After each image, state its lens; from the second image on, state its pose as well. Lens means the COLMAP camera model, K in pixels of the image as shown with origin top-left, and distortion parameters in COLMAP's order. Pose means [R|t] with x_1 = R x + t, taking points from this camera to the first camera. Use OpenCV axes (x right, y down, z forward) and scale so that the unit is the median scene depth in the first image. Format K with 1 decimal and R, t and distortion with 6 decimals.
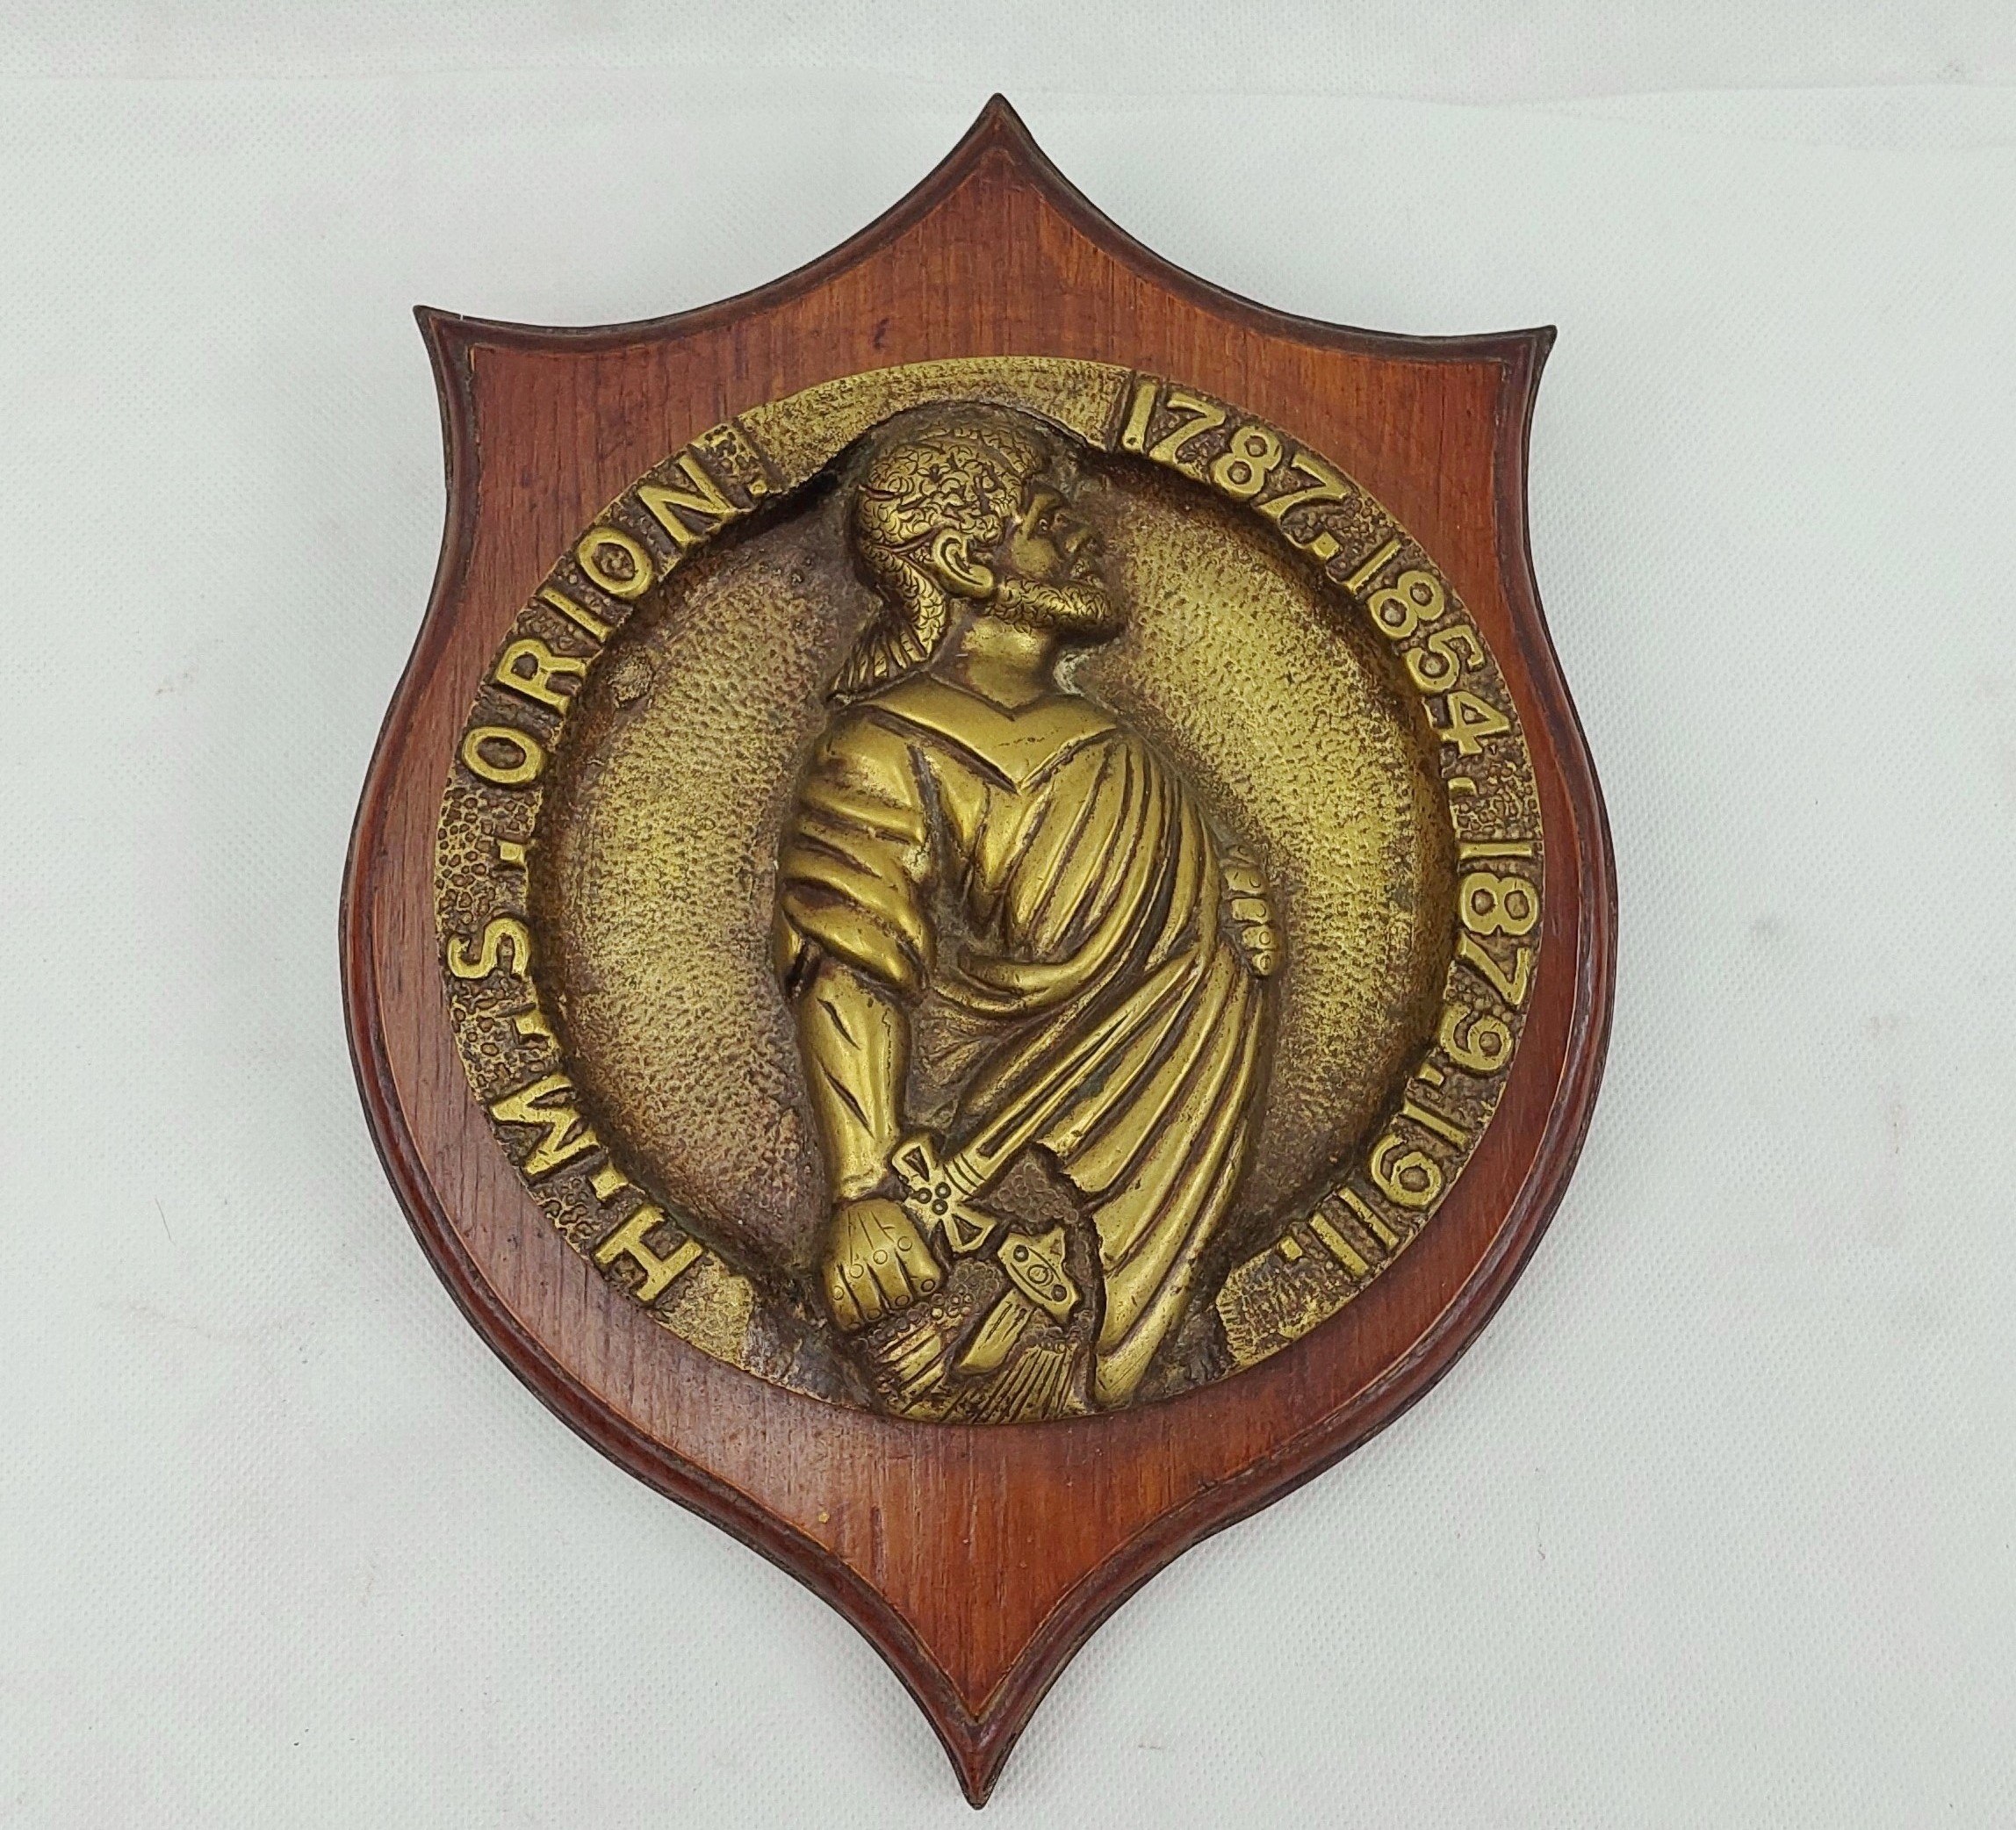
lens RADIAL K [[2168.2, 0, 1064.1], [0, 2168.2, 863.2], [0, 0, 1]] dist [0.248502, -0.913339]
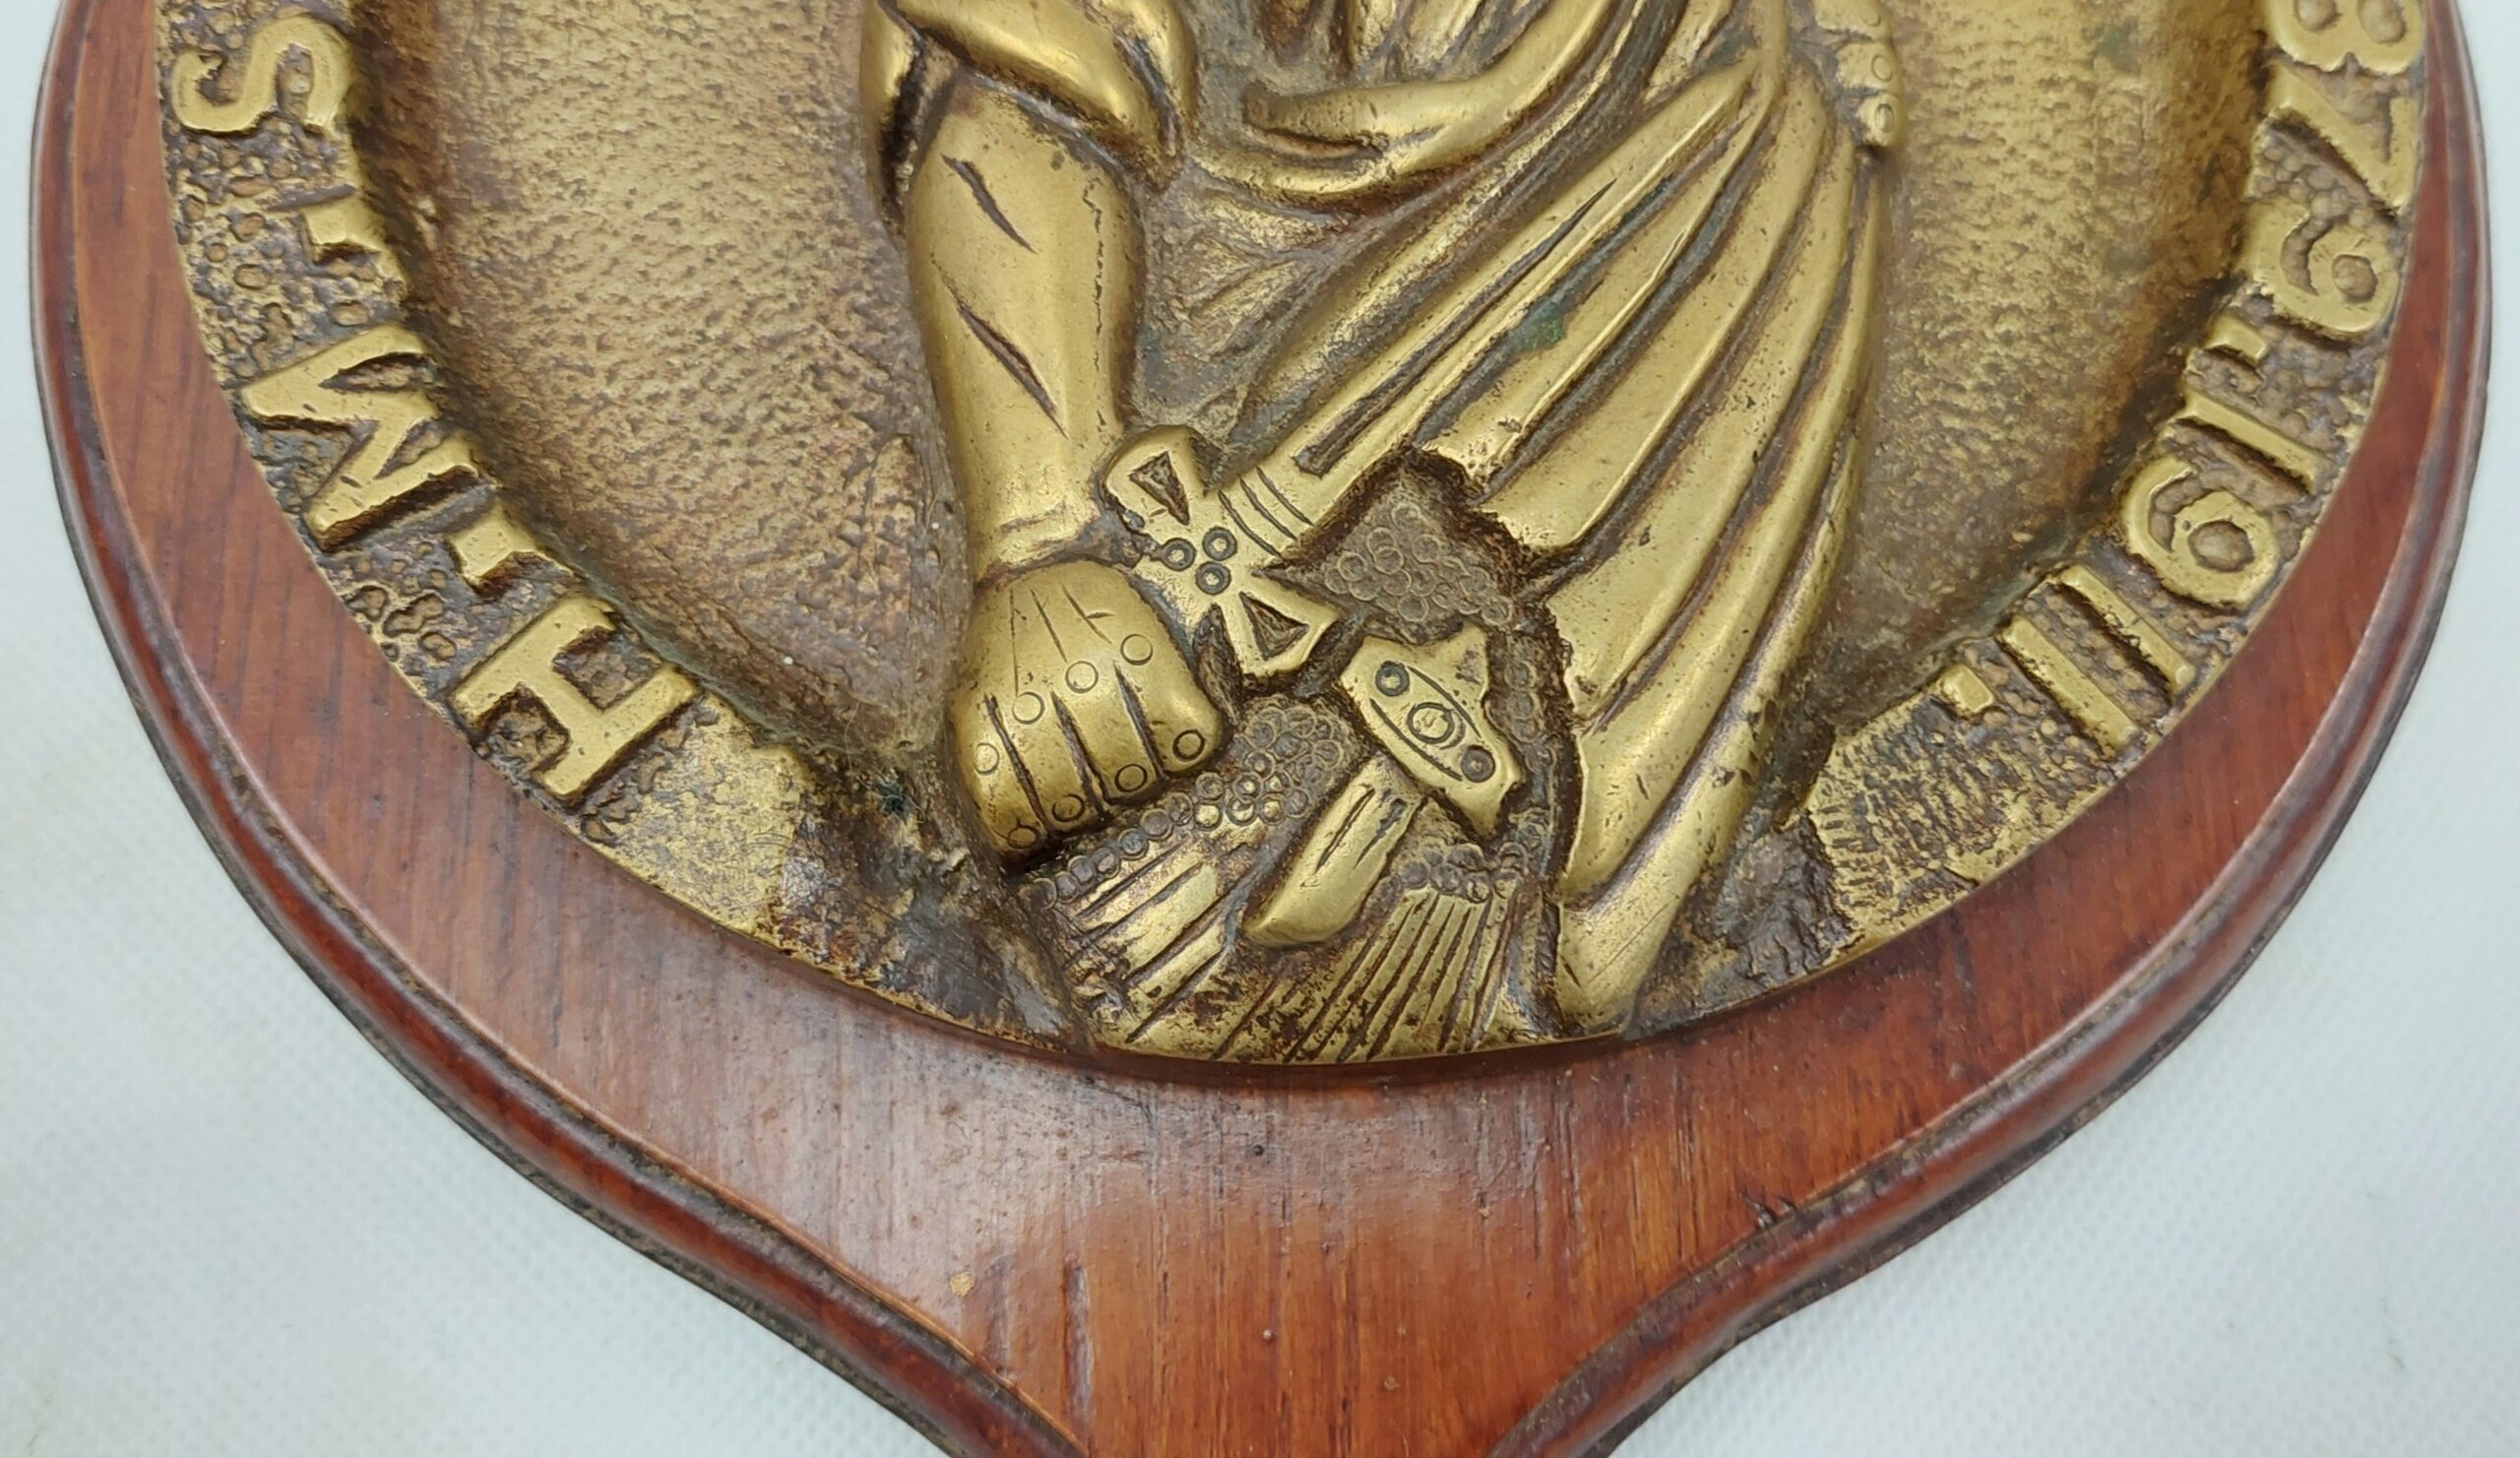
lens RADIAL K [[1843.0, 0, 1287.2], [0, 1843.0, 735.1], [0, 0, 1]] dist [0.075617, -0.110504]
pose [[0.999941, -0.004347, 0.009966, -0.043444], [0.005055, 0.997381, -0.072146, 0.208806], [-0.009626, 0.072192, 0.997344, 0.596595]]
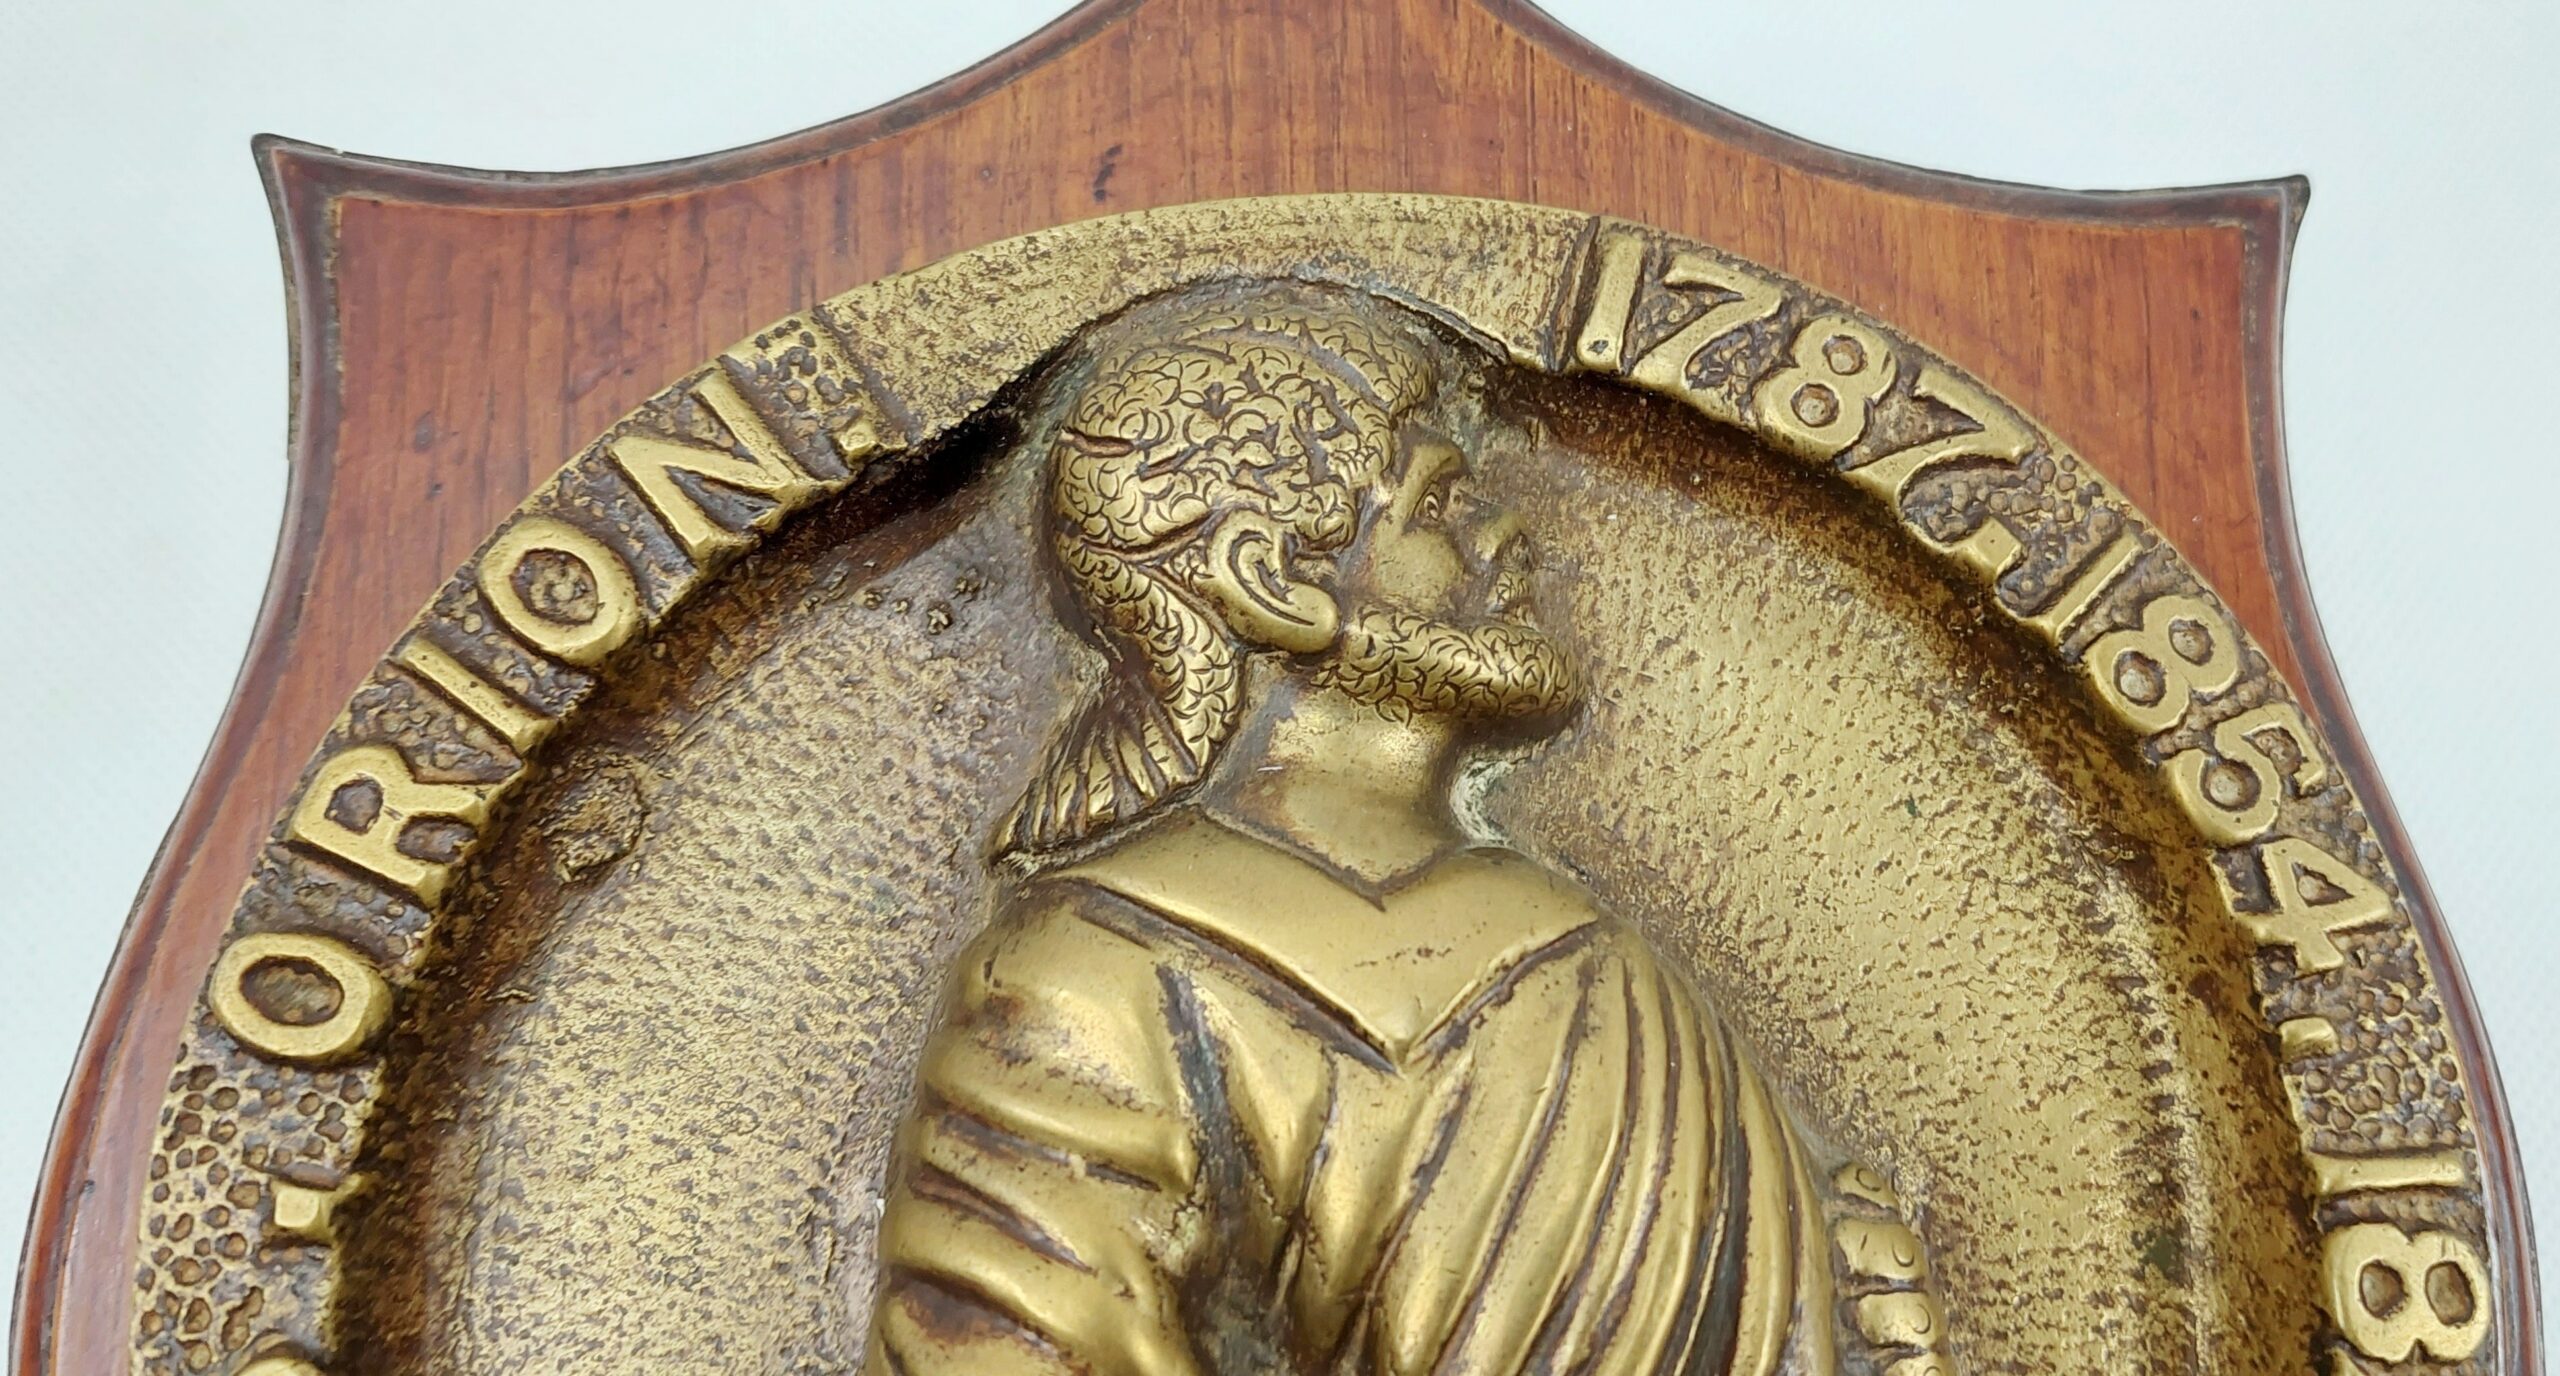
lens RADIAL K [[1747.3, 0, 1280.0], [0, 1747.3, 688.0], [0, 0, 1]] dist [0.087745, -0.118788]
pose [[0.999932, -0.006429, 0.009745, -0.048153], [0.007421, 0.994396, -0.105463, -0.072343], [-0.009013, 0.105528, 0.994375, 0.608734]]
